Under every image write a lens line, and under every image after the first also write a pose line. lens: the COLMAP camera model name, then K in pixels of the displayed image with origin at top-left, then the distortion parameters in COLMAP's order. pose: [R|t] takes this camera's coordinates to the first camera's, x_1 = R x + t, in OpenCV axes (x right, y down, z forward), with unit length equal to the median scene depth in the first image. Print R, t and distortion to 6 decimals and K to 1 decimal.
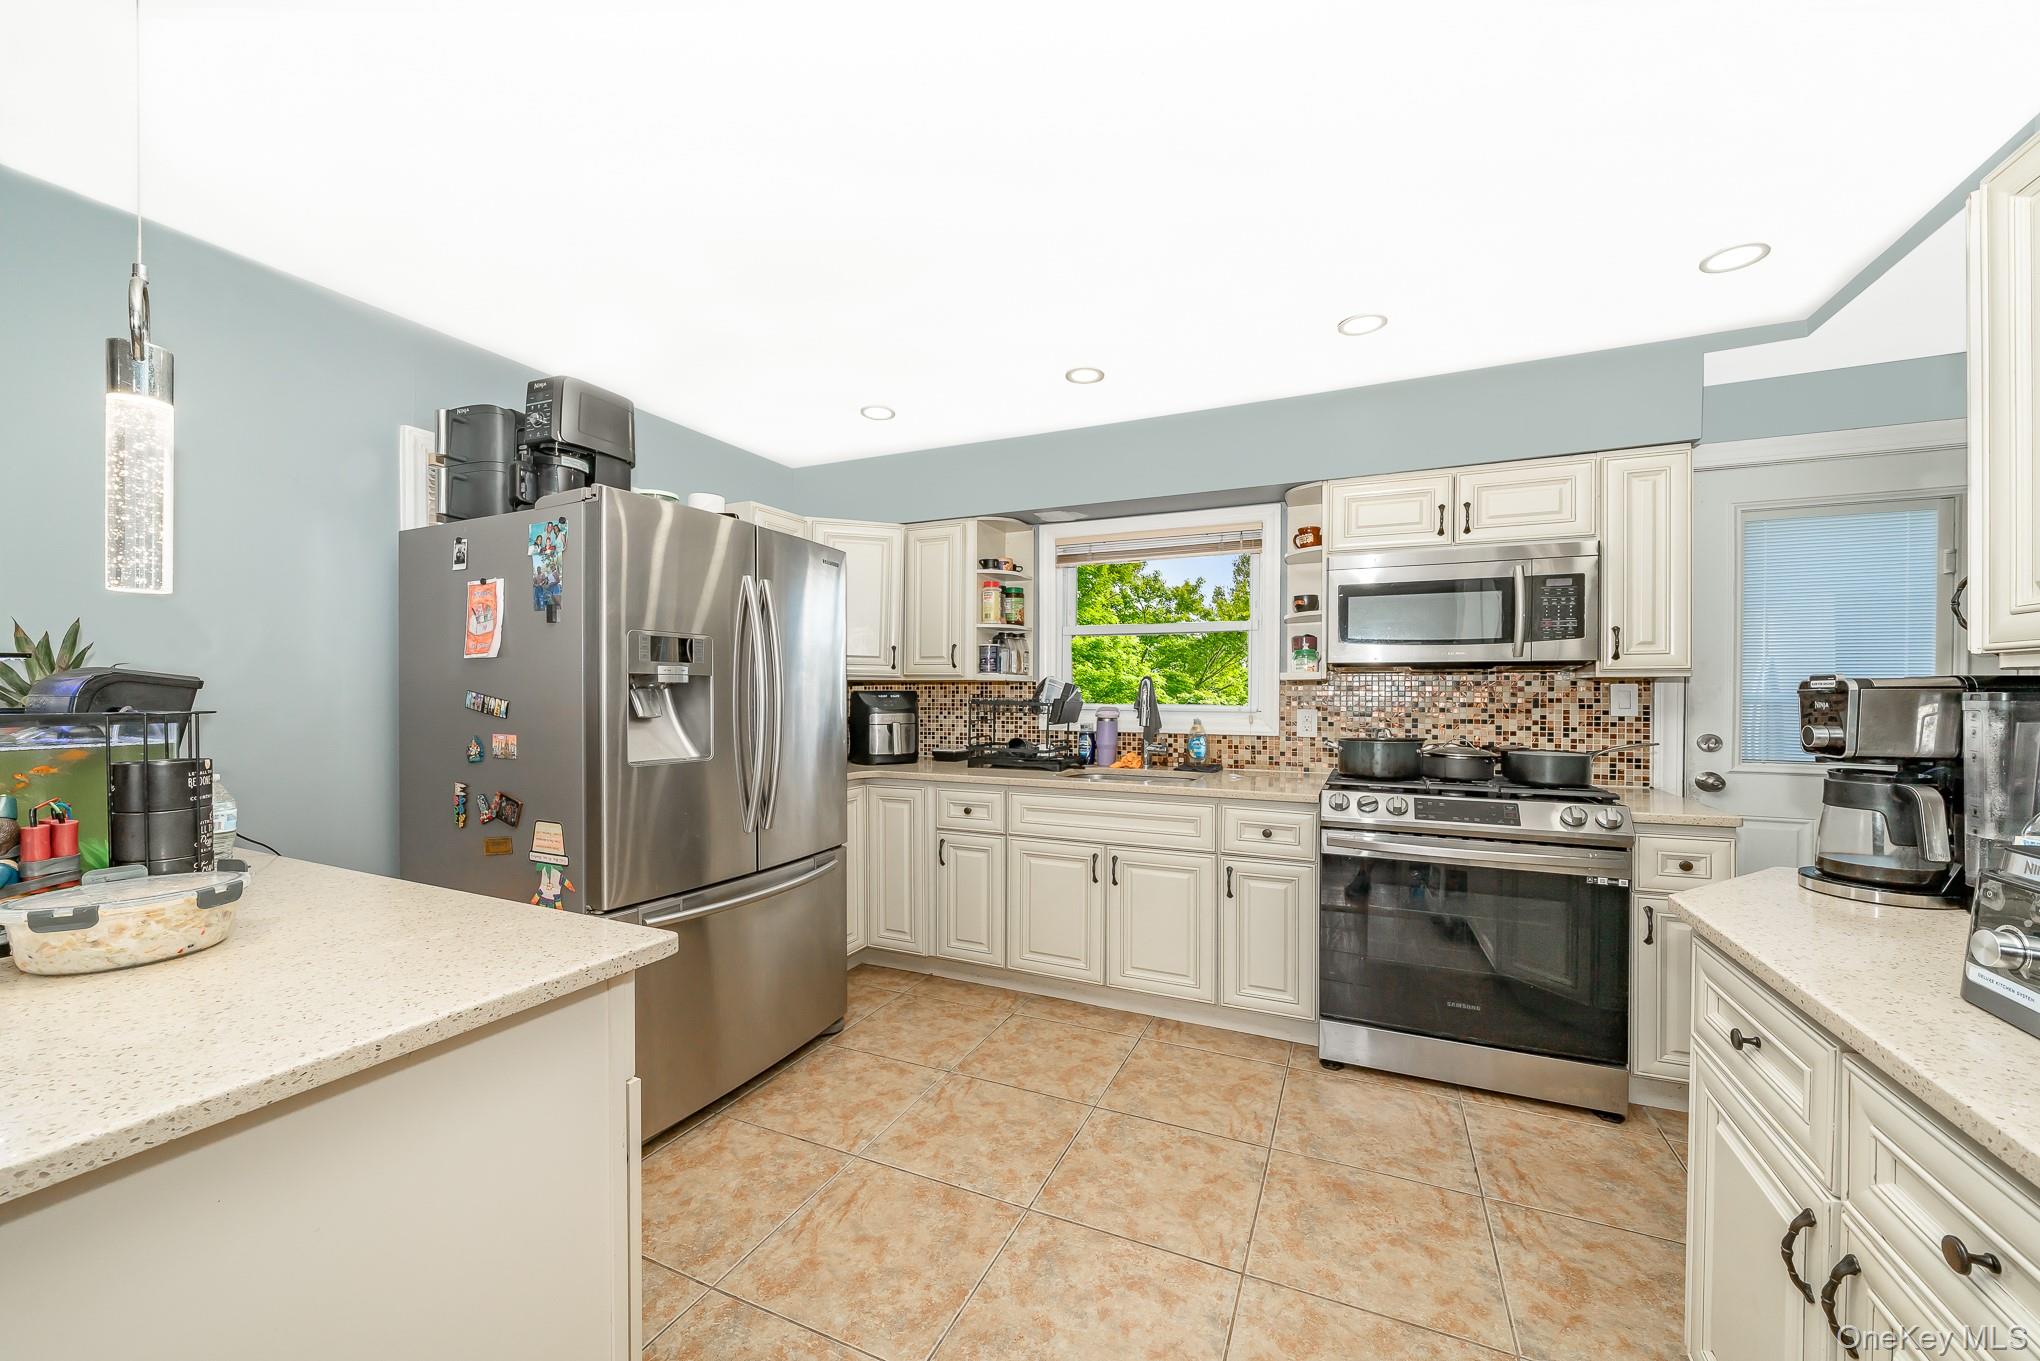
lens RADIAL K [[804.8, 0, 969.8], [0, 804.8, 696.8], [0, 0, 1]] dist [0.001110, -0.001097]
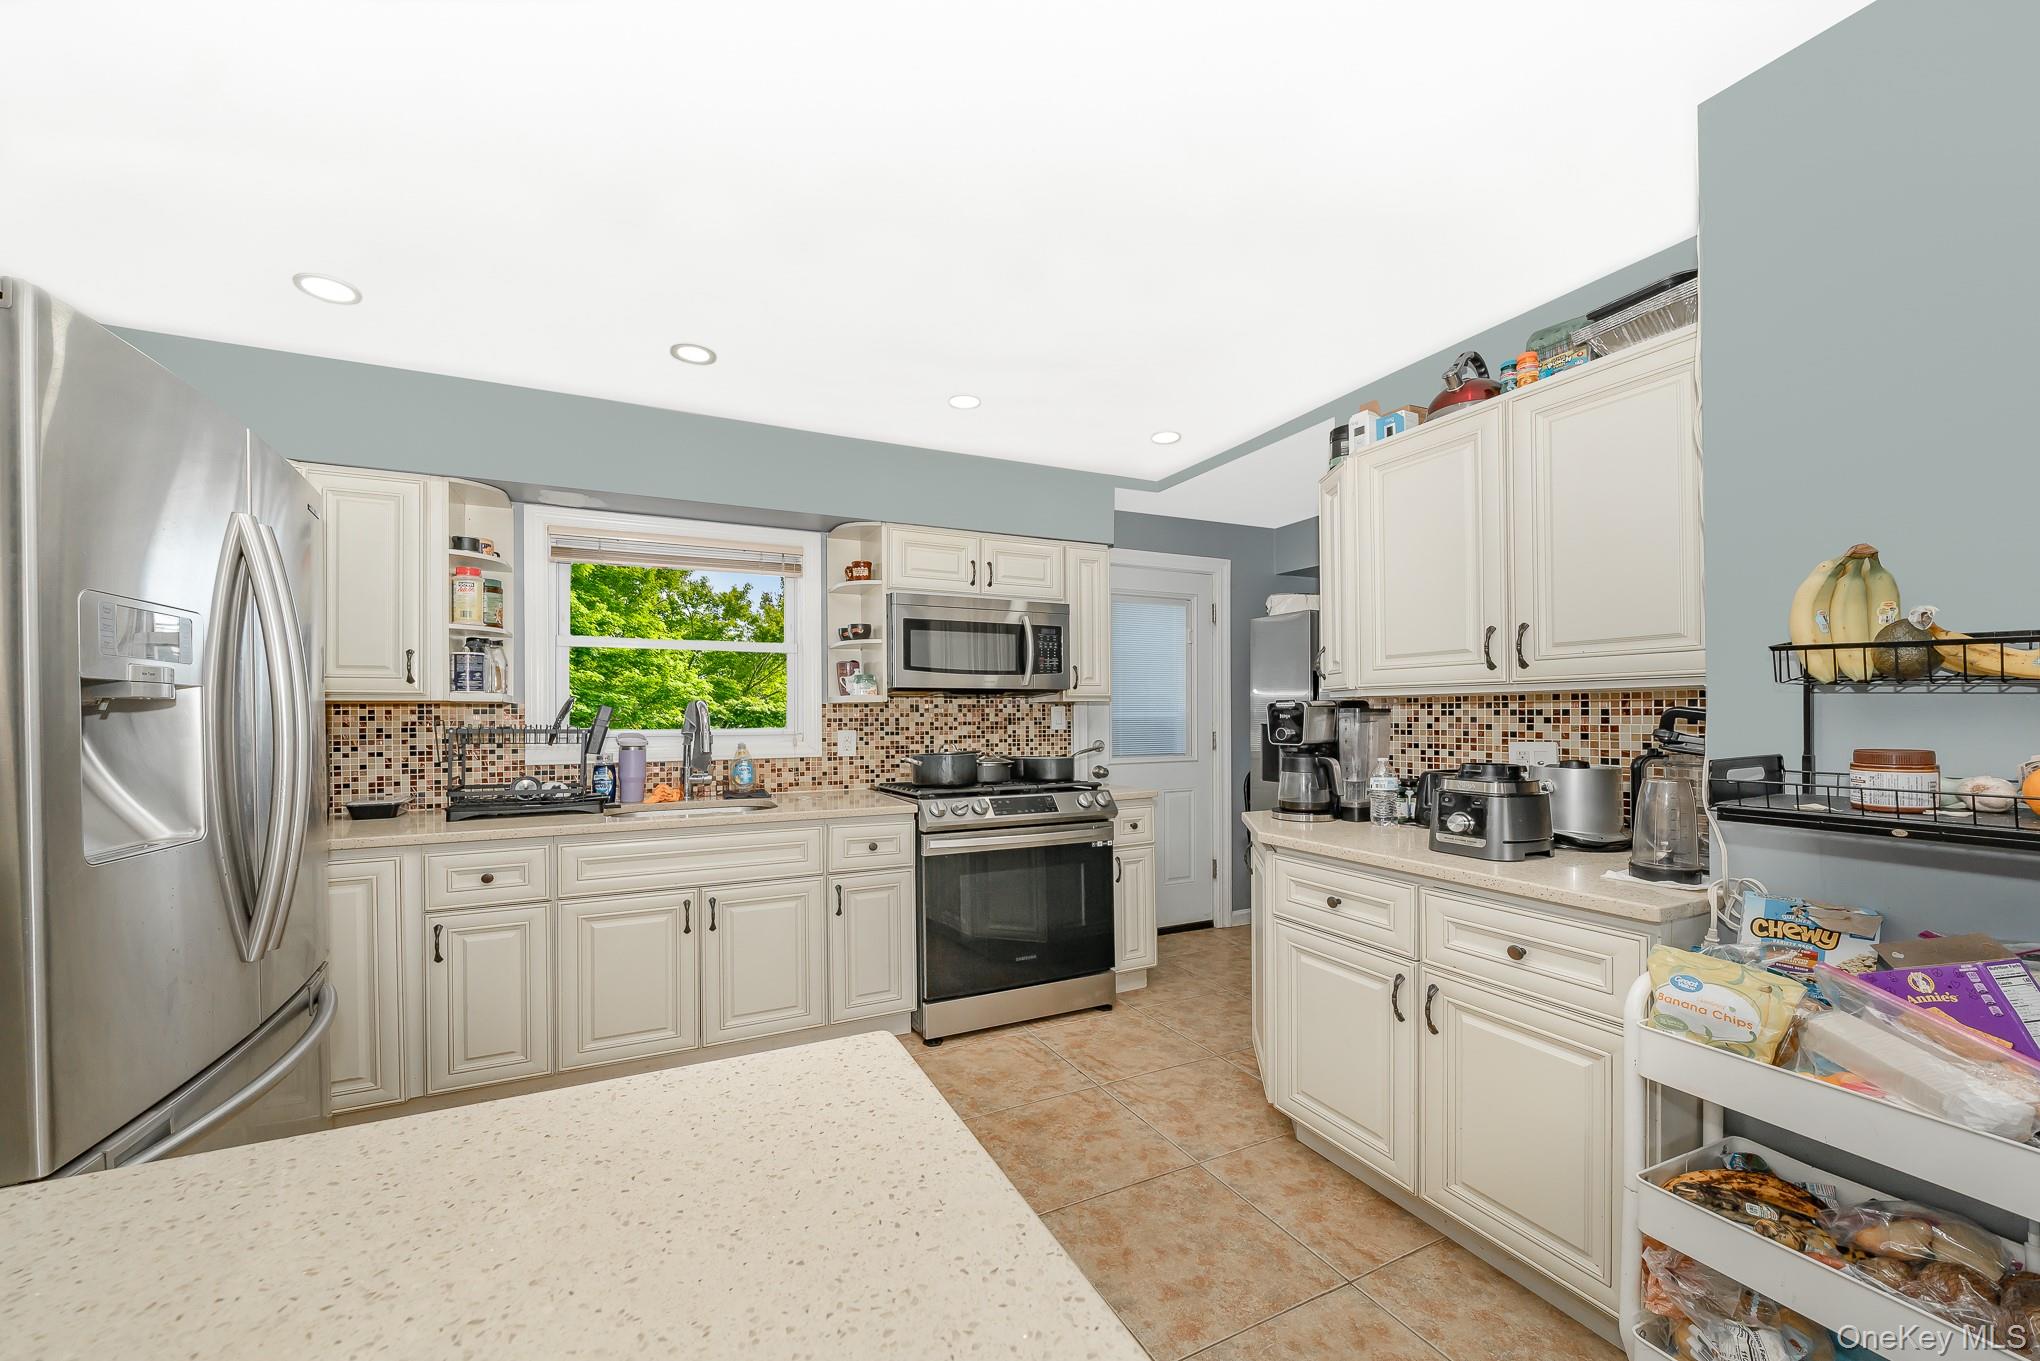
lens RADIAL K [[804.8, 0, 1060.1], [0, 804.8, 712.5], [0, 0, 1]] dist [0.001110, -0.001097]
pose [[0.598871, -0.004261, 0.800834, -0.302466], [0.014461, 0.999880, -0.005495, 0.002213], [-0.800715, 0.014872, 0.598861, 0.149238]]
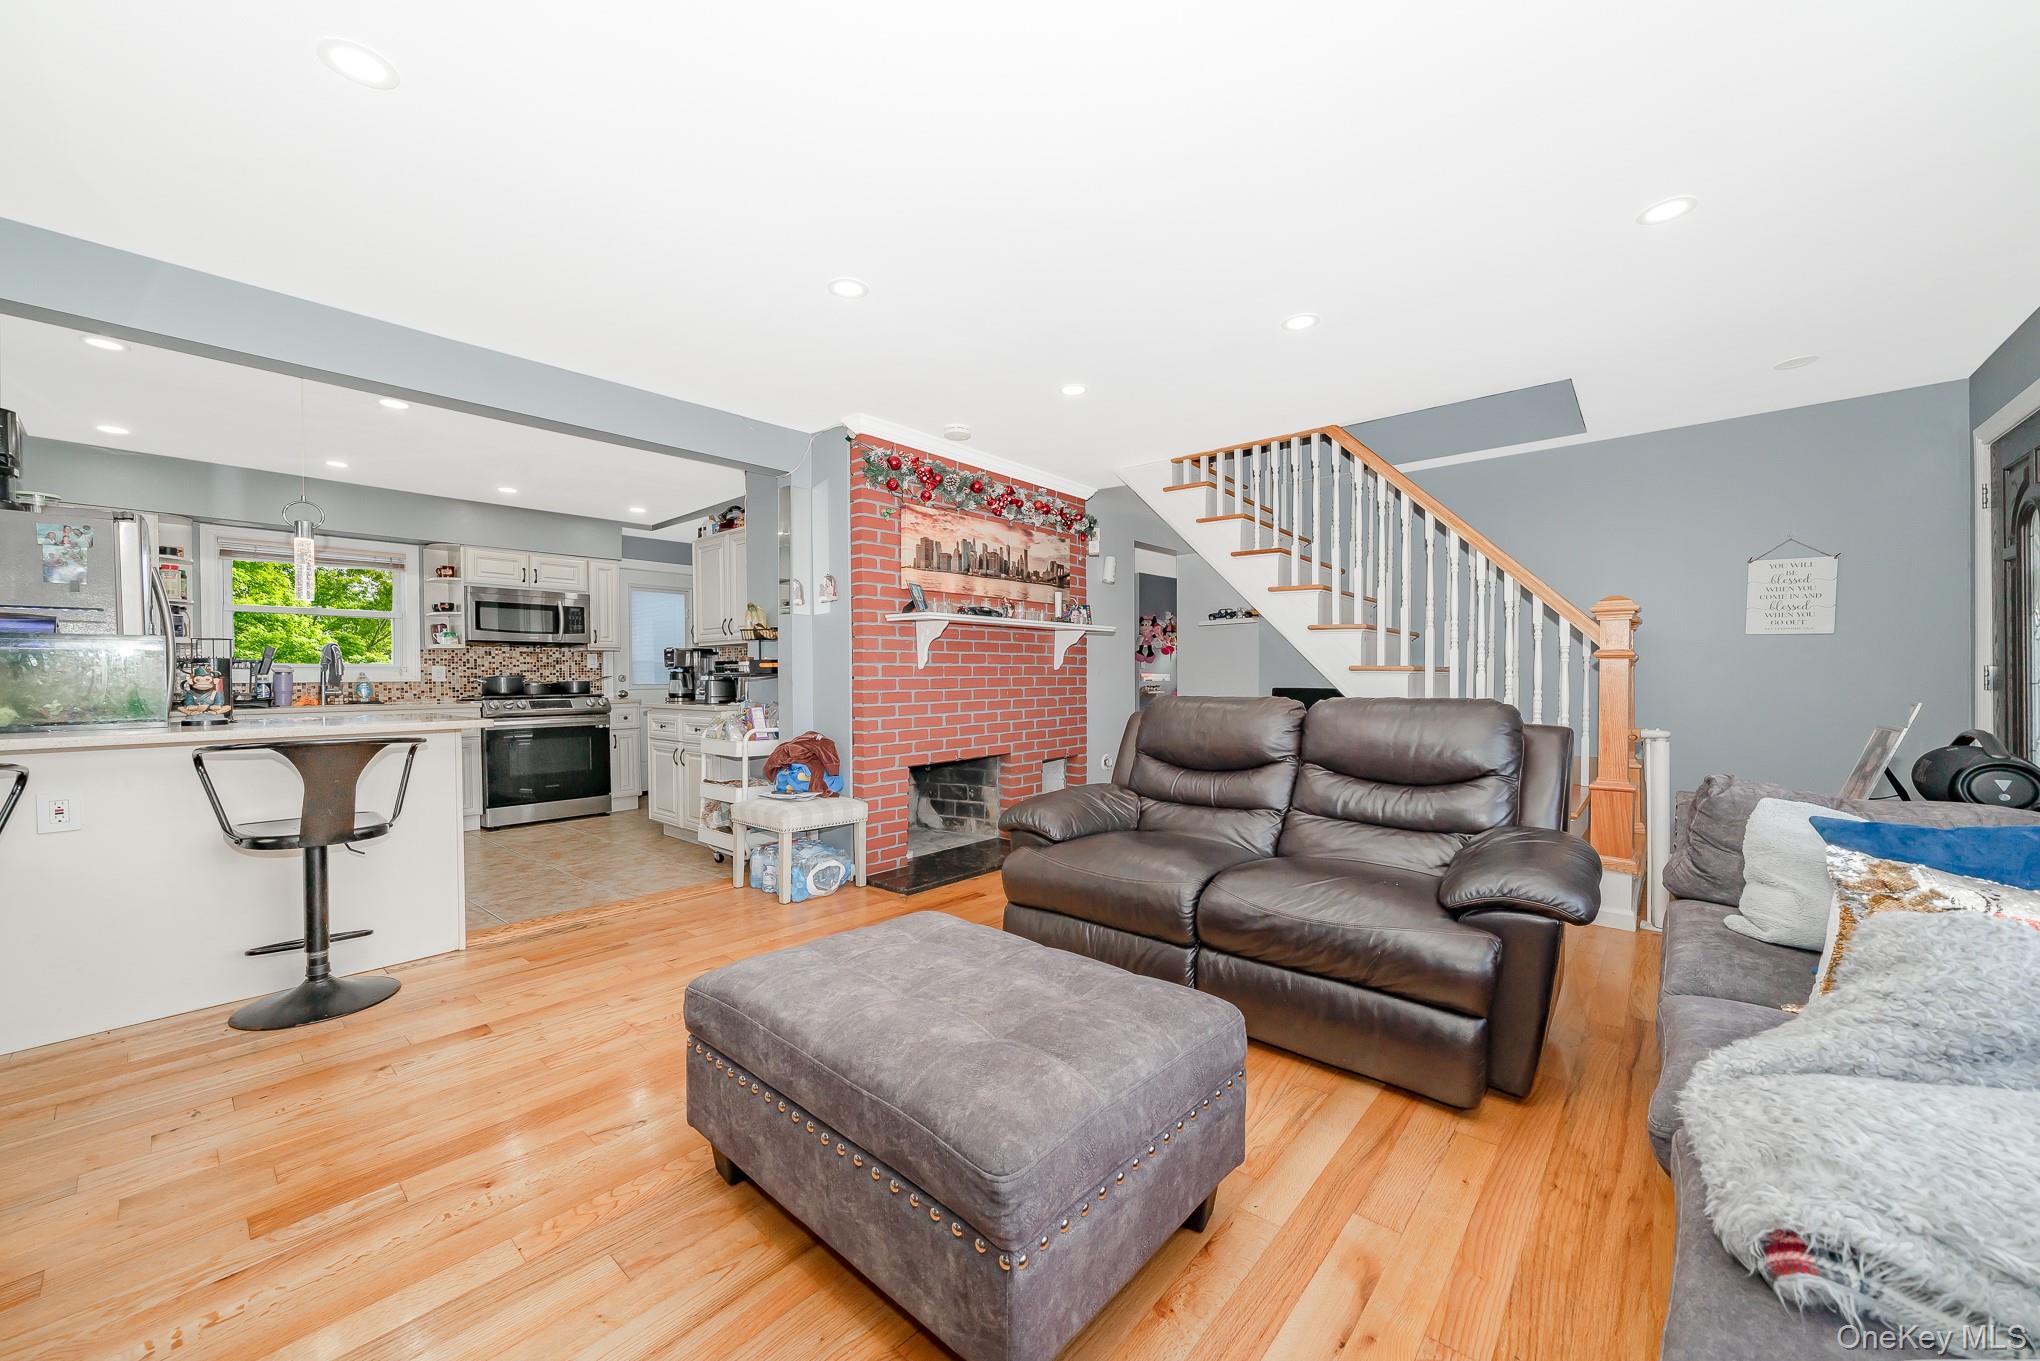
lens RADIAL K [[804.8, 0, 1032.1], [0, 804.8, 689.9], [0, 0, 1]] dist [0.001110, -0.001097]
pose [[0.274259, -0.021741, 0.961410, -1.040222], [0.012111, 0.999743, 0.019153, 0.057261], [-0.961580, 0.006391, 0.274452, -0.829918]]
